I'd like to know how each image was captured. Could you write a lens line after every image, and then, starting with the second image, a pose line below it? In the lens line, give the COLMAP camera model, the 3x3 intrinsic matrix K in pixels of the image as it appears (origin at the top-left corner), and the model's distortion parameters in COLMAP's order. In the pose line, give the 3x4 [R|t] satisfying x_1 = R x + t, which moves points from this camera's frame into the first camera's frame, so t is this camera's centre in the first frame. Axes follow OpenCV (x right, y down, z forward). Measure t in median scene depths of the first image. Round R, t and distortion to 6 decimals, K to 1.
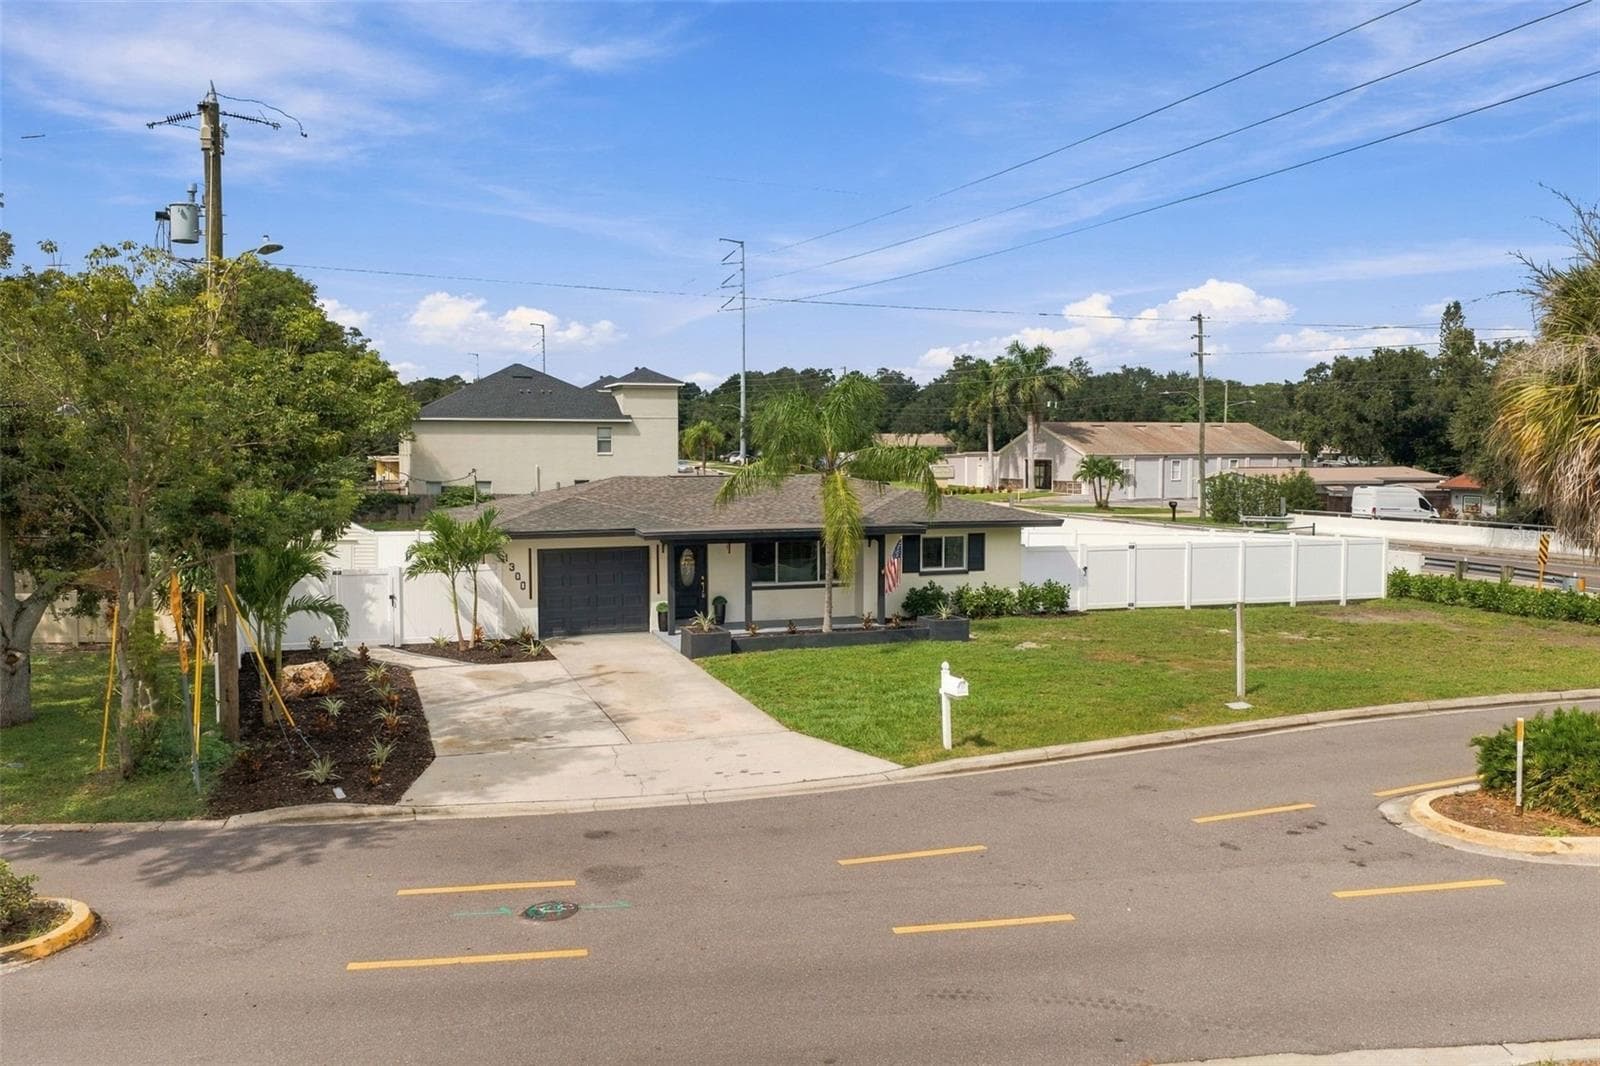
lens RADIAL K [[1328.2, 0, 800.0], [0, 1328.2, 533.0], [0, 0, 1]] dist [0.028521, -0.048437]
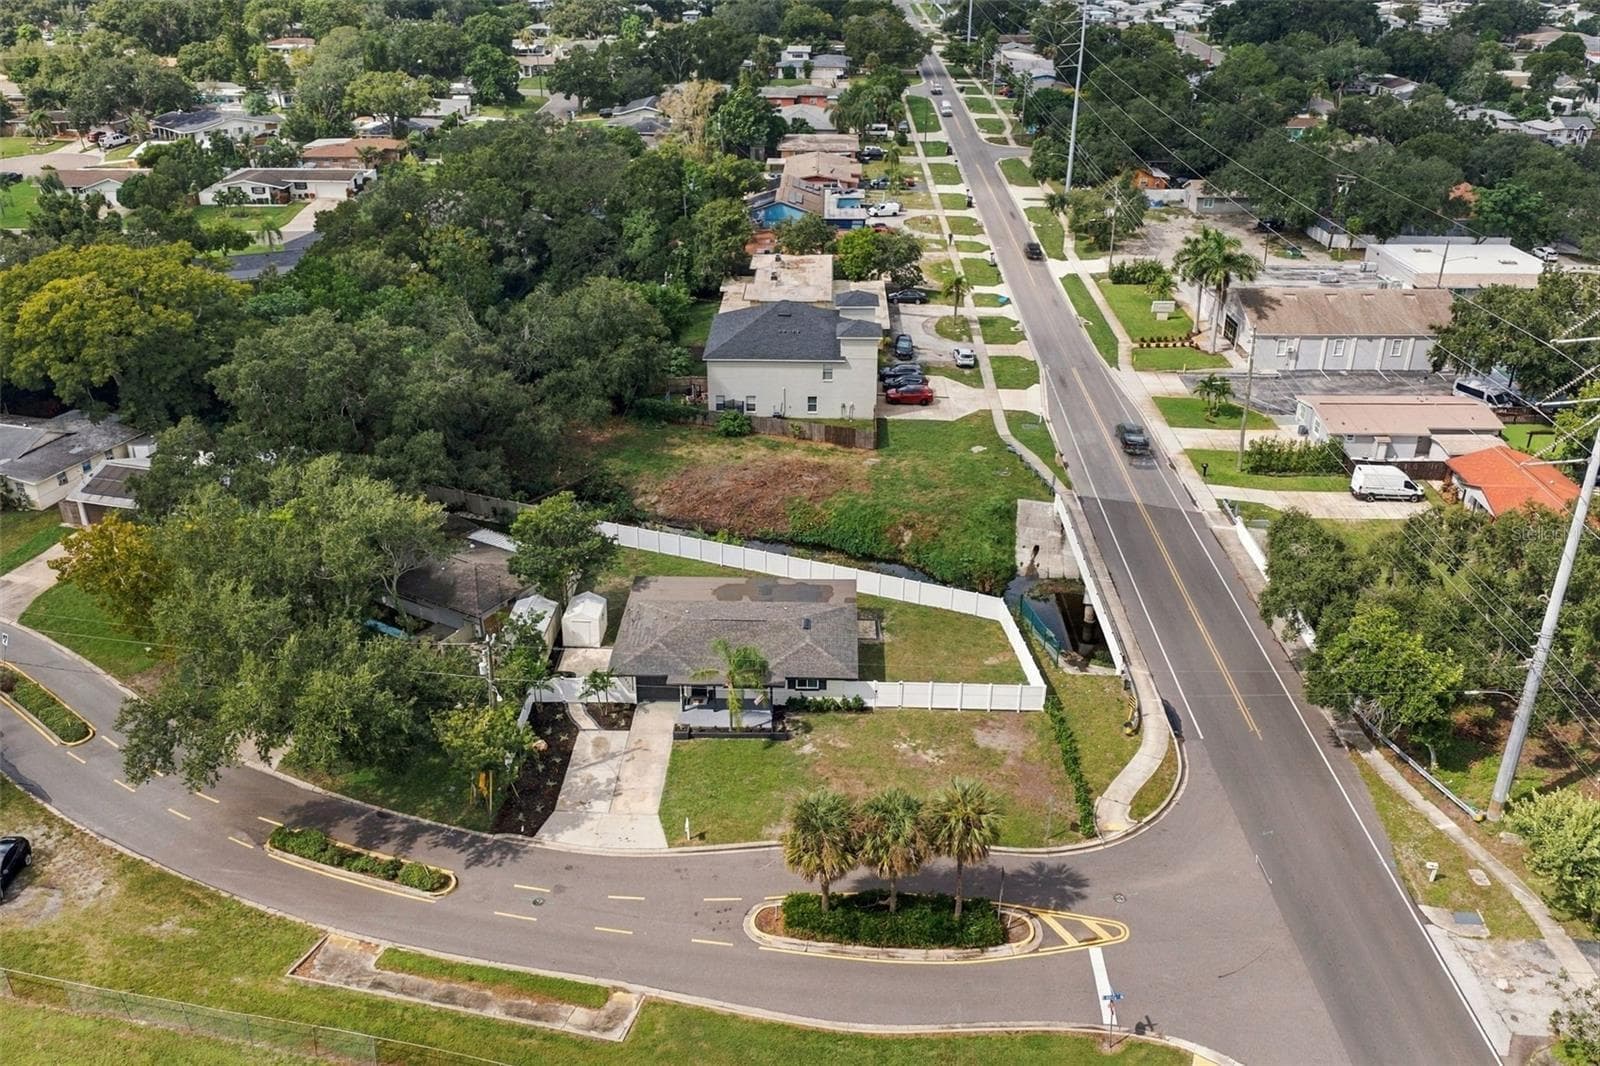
lens RADIAL K [[1328.2, 0, 800.0], [0, 1328.2, 533.0], [0, 0, 1]] dist [0.028521, -0.048437]
pose [[0.933230, 0.159575, -0.321897, 0.890680], [-0.028400, 0.925912, 0.376670, -1.223699], [0.358156, -0.342378, 0.868621, -1.041867]]
